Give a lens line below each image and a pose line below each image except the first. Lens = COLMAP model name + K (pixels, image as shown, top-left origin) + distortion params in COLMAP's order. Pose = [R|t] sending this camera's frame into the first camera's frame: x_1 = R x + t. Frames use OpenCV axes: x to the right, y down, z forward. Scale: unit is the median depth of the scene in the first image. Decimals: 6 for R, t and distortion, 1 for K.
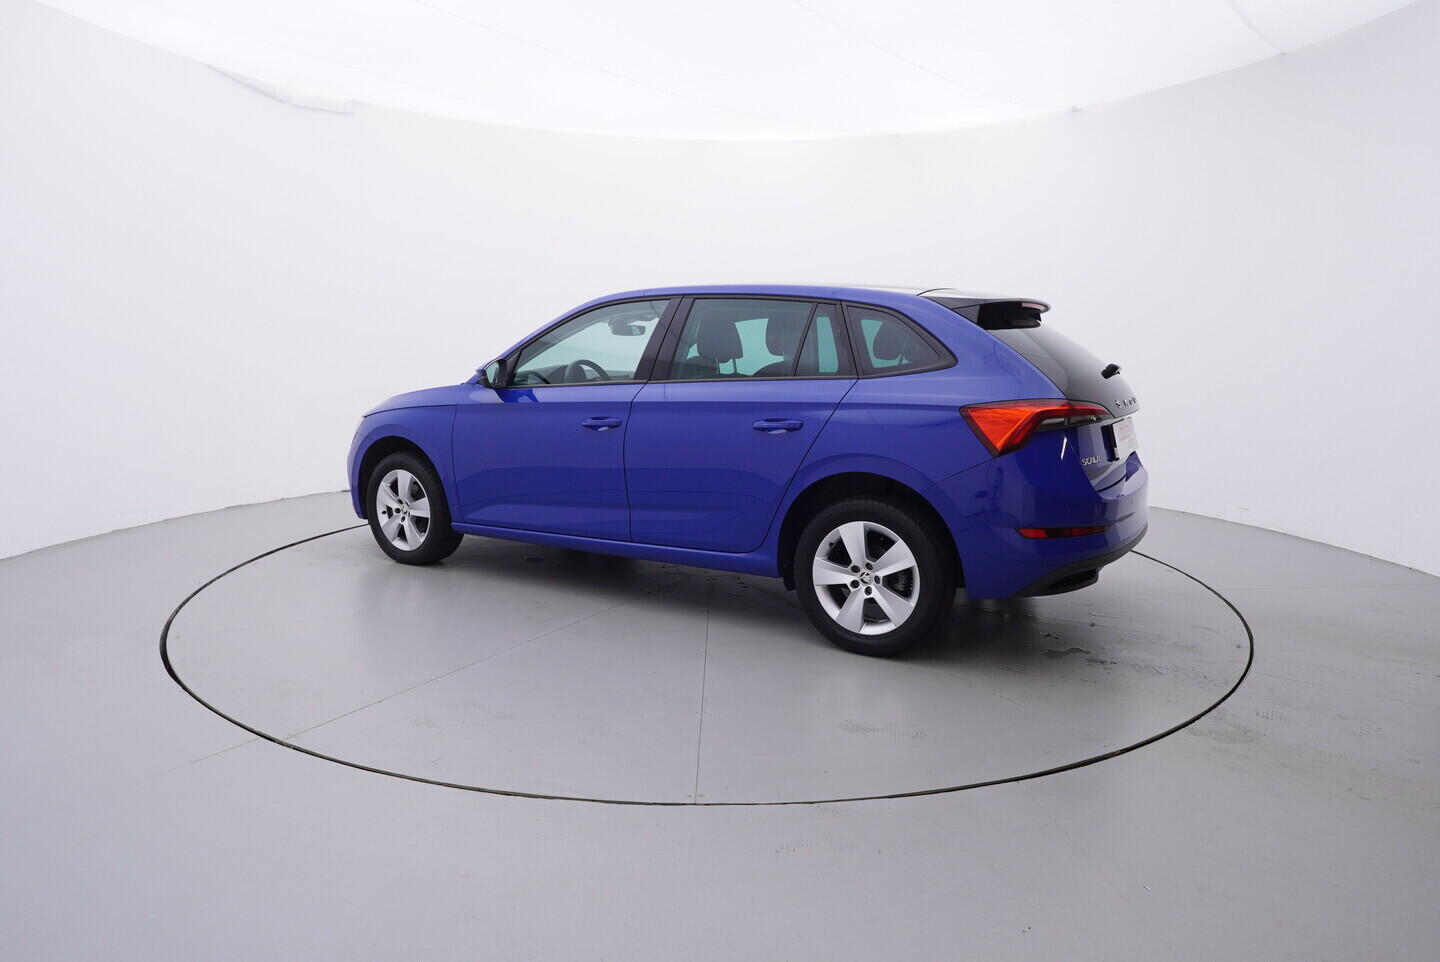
lens RADIAL K [[956.0, 0, 724.6], [0, 956.0, 482.3], [0, 0, 1]] dist [-0.009629, -0.001176]
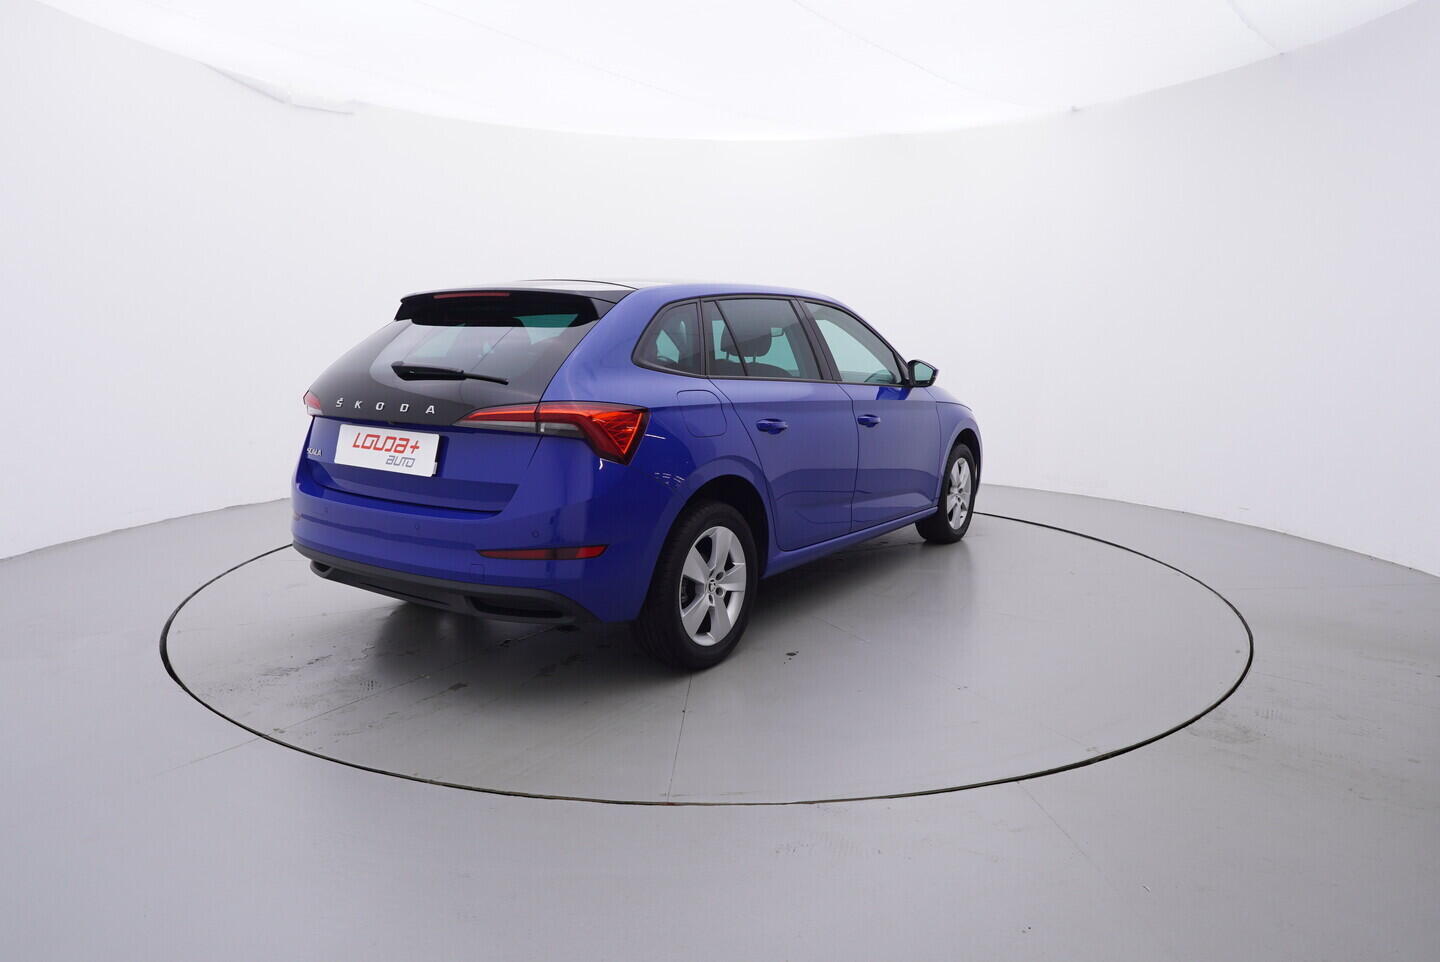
lens RADIAL K [[956.0, 0, 722.7], [0, 956.0, 484.9], [0, 0, 1]] dist [-0.009629, -0.001176]
pose [[0.999998, 0.001346, -0.001519, 0.448957], [-0.001342, 0.999996, 0.002405, -0.011244], [0.001522, -0.002403, 0.999996, 0.111096]]
